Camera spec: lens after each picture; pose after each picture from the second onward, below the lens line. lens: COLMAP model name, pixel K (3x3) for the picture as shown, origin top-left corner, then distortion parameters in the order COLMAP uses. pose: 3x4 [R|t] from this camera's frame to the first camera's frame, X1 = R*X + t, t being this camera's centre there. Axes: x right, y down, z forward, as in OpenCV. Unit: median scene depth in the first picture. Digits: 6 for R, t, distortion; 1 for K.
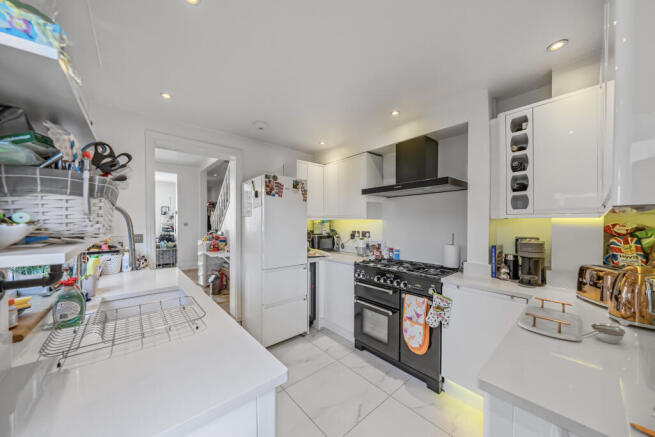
lens RADIAL K [[222.8, 0, 327.5], [0, 222.8, 218.5], [0, 0, 1]] dist [-0.000604, 0.000069]
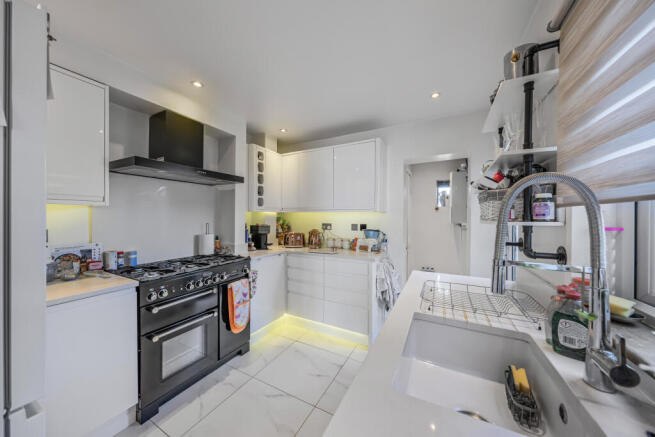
lens RADIAL K [[222.8, 0, 327.5], [0, 222.8, 218.5], [0, 0, 1]] dist [-0.000604, 0.000069]
pose [[-0.365243, -0.004323, 0.930902, -0.760082], [-0.016605, 0.999860, -0.001872, 0.039860], [-0.930764, -0.016141, -0.365264, 0.981646]]
